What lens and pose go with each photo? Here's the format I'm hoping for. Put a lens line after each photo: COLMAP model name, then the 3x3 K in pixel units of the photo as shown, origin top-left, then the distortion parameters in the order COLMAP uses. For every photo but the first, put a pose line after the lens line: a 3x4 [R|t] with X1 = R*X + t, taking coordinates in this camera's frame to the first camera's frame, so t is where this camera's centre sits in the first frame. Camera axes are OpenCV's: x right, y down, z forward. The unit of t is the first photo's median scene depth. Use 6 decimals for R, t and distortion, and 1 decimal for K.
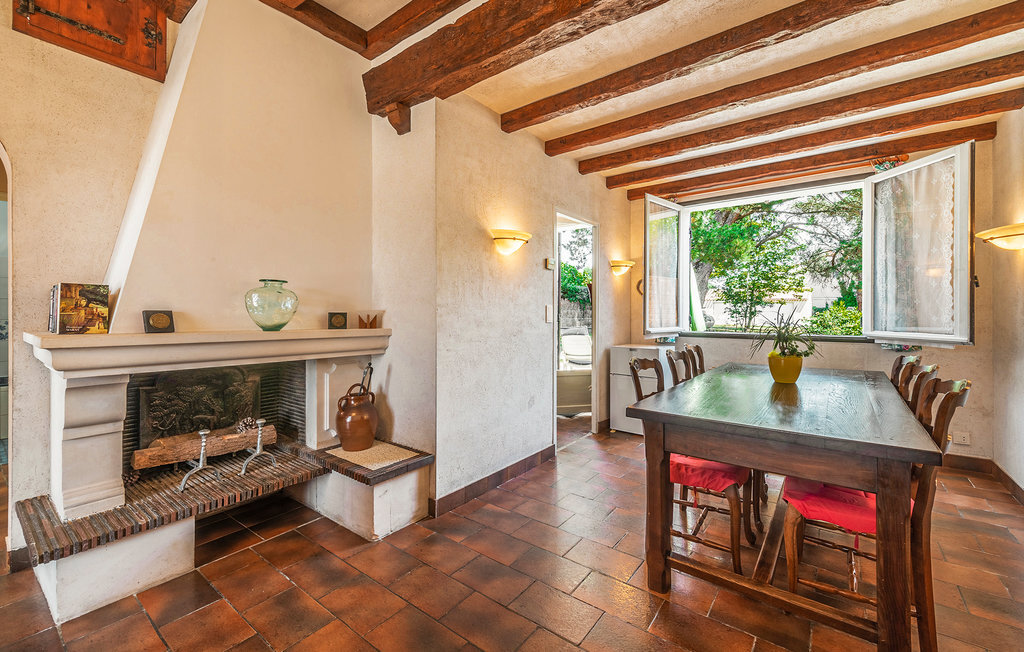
lens RADIAL K [[416.6, 0, 509.1], [0, 416.6, 308.7], [0, 0, 1]] dist [0.001815, 0.000144]
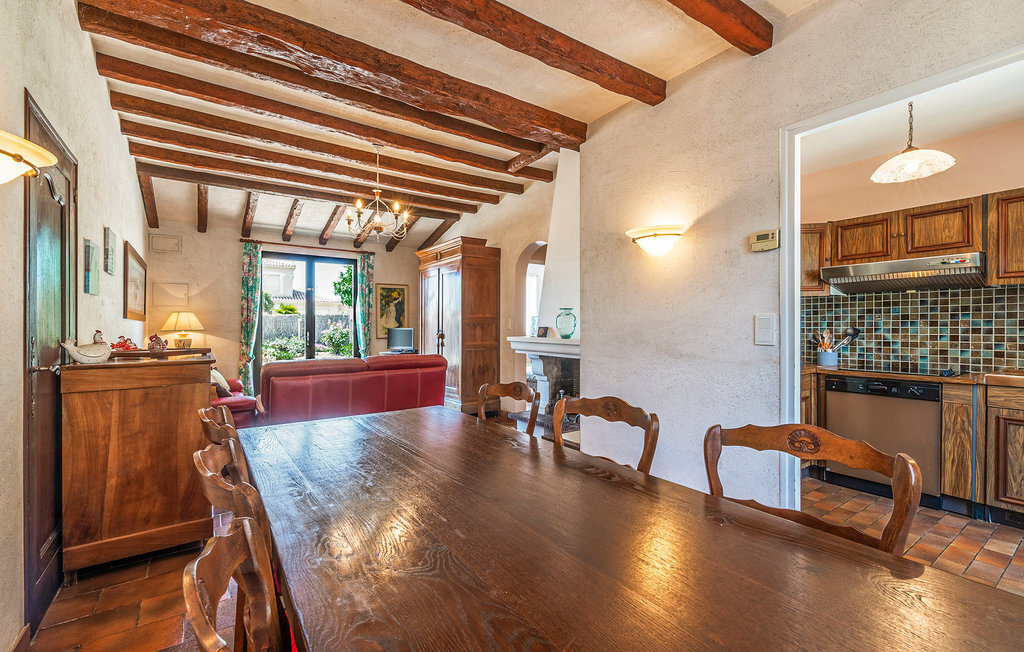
lens RADIAL K [[477.1, 0, 512.0], [0, 477.1, 326.0], [0, 0, 1]] dist [-0.000676, -0.000117]
pose [[-0.324790, -0.004324, -0.945776, 1.371183], [0.005830, 0.999961, -0.006574, 0.013845], [0.945768, -0.007649, -0.324752, 1.481676]]
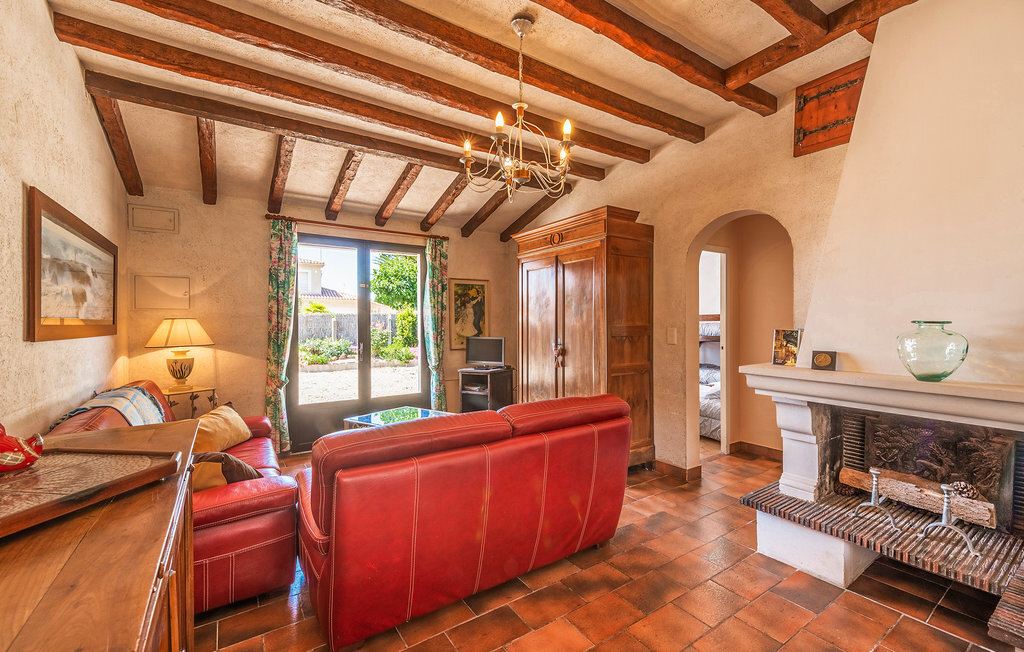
lens RADIAL K [[434.7, 0, 541.1], [0, 434.7, 324.0], [0, 0, 1]] dist [0.000235, -0.000093]
pose [[-0.282796, 0.003628, -0.959173, 0.522404], [0.009069, 0.999958, 0.001109, -0.073977], [0.959137, -0.008385, -0.282817, 0.519936]]
